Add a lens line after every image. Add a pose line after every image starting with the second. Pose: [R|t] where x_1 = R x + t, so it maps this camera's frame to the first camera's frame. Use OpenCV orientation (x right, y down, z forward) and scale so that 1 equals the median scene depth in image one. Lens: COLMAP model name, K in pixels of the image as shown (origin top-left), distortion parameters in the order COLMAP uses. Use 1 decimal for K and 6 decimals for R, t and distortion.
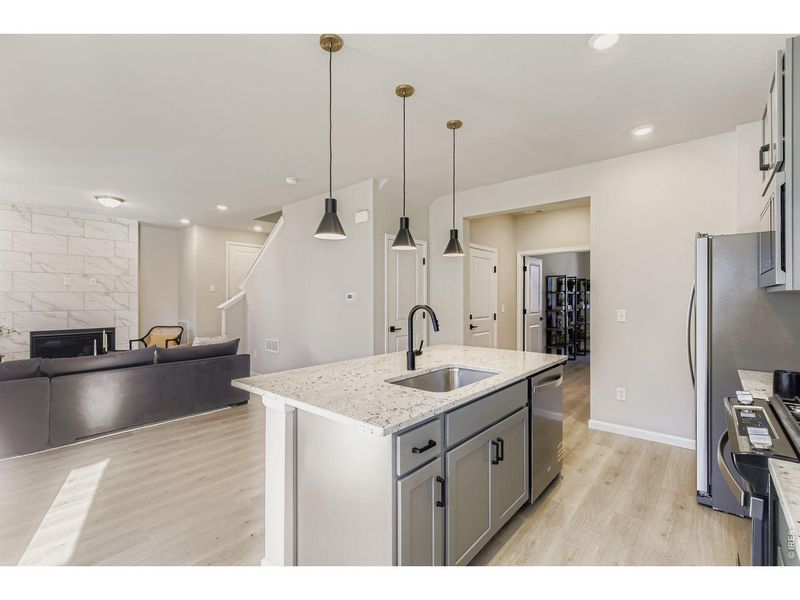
lens RADIAL K [[365.3, 0, 401.3], [0, 365.3, 297.8], [0, 0, 1]] dist [-0.000175, 0.000487]
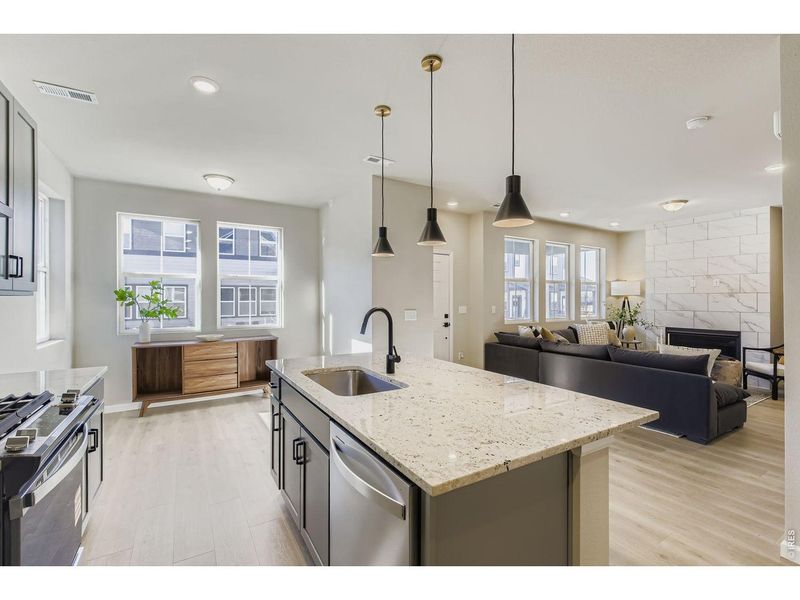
lens RADIAL K [[365.3, 0, 398.4], [0, 365.3, 298.2], [0, 0, 1]] dist [-0.000175, 0.000487]
pose [[-0.305365, 0.000282, -0.952235, 0.365900], [0.000328, 1.000000, 0.000191, -0.002127], [0.952235, -0.000254, -0.305365, 0.504364]]
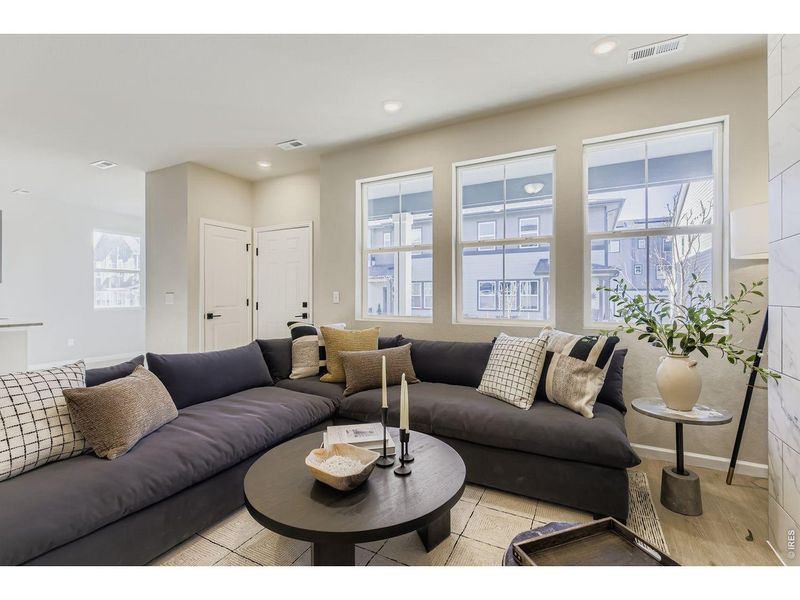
lens RADIAL K [[365.3, 0, 398.1], [0, 365.3, 297.3], [0, 0, 1]] dist [-0.000175, 0.000487]
pose [[-0.976666, 0.001194, -0.214762, -0.637656], [0.000397, 0.999993, 0.003753, 0.027854], [0.214765, 0.003580, -0.976659, 1.133234]]
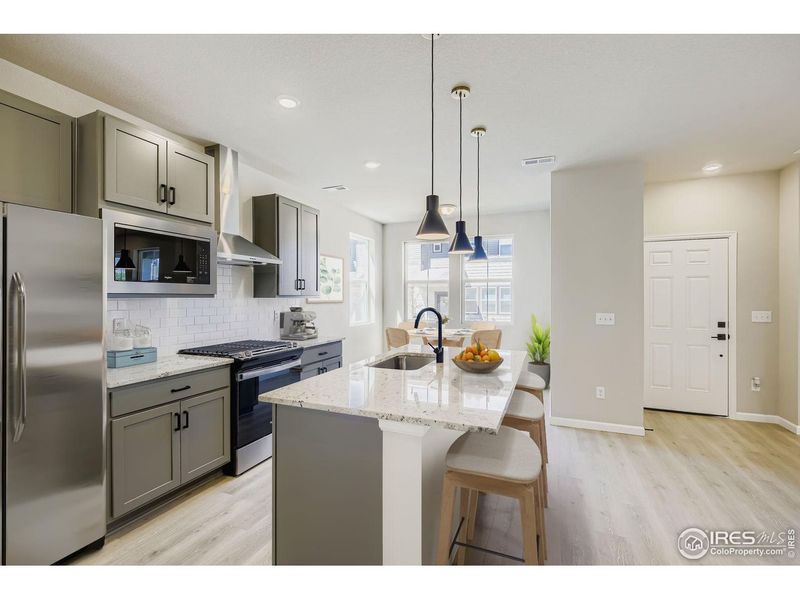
lens RADIAL K [[365.3, 0, 403.5], [0, 365.3, 299.8], [0, 0, 1]] dist [-0.000175, 0.000487]
pose [[-0.945726, 0.000282, -0.324966, 0.200546], [-0.000935, 0.999993, 0.003588, -0.004095], [0.324965, 0.003697, -0.945719, 0.794892]]
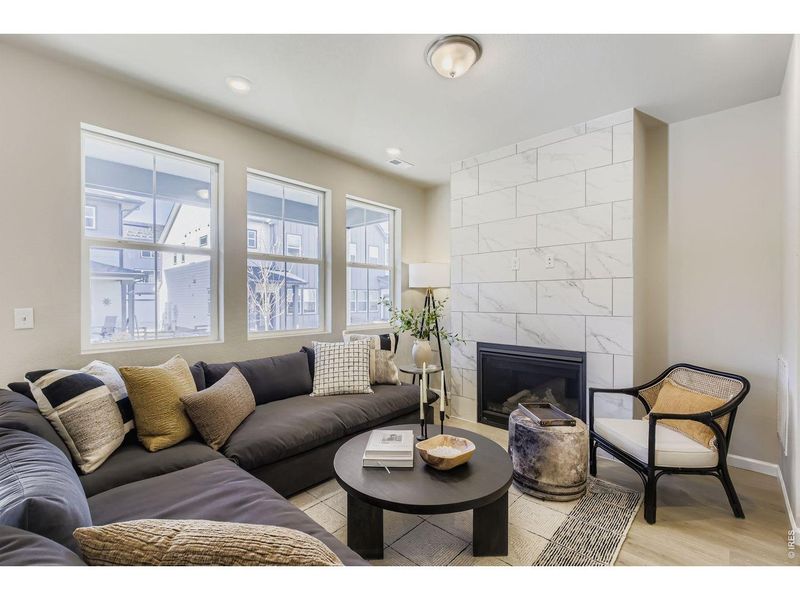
lens RADIAL K [[365.3, 0, 396.8], [0, 365.3, 301.8], [0, 0, 1]] dist [-0.000175, 0.000487]
pose [[-0.036416, 0.009029, -0.999296, -0.318915], [0.000927, 0.999959, 0.009002, 0.011516], [0.999336, -0.000599, -0.036423, 0.829105]]
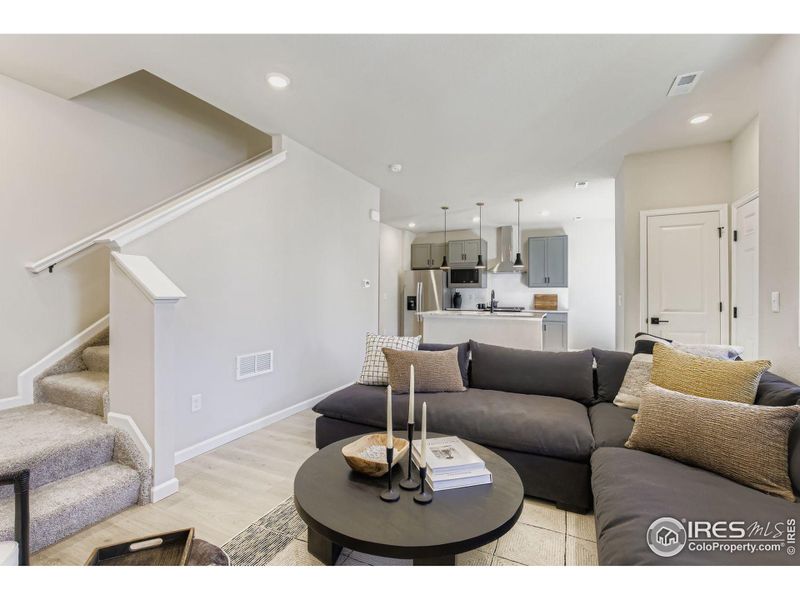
lens RADIAL K [[365.3, 0, 398.6], [0, 365.3, 288.9], [0, 0, 1]] dist [-0.000175, 0.000487]
pose [[-0.266279, 0.015513, 0.963771, -0.935207], [-0.010640, 0.999762, -0.019032, 0.029493], [-0.963837, -0.015322, -0.266050, 0.922703]]
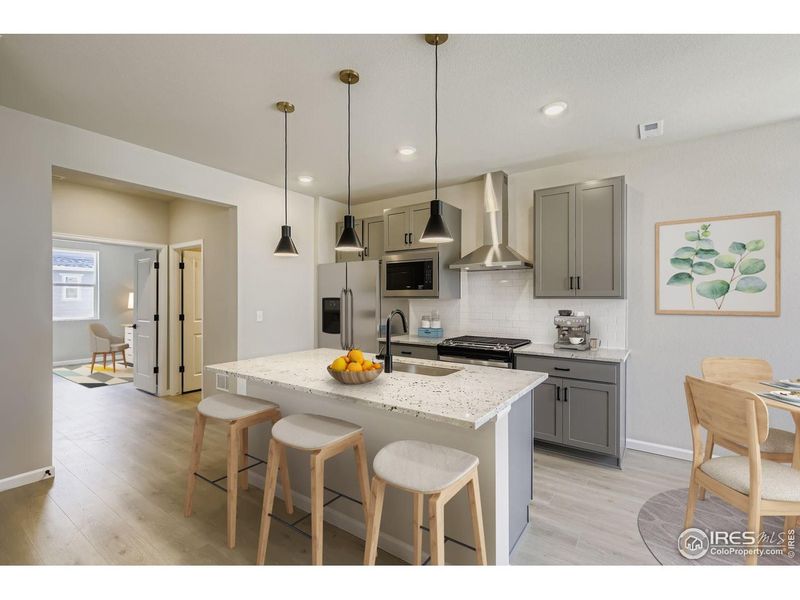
lens RADIAL K [[365.3, 0, 404.0], [0, 365.3, 295.6], [0, 0, 1]] dist [-0.000175, 0.000487]
pose [[-0.089079, 0.013127, 0.995938, -0.377333], [-0.010436, 0.999846, -0.014112, -0.000229], [-0.995970, -0.011651, -0.088928, 0.392815]]
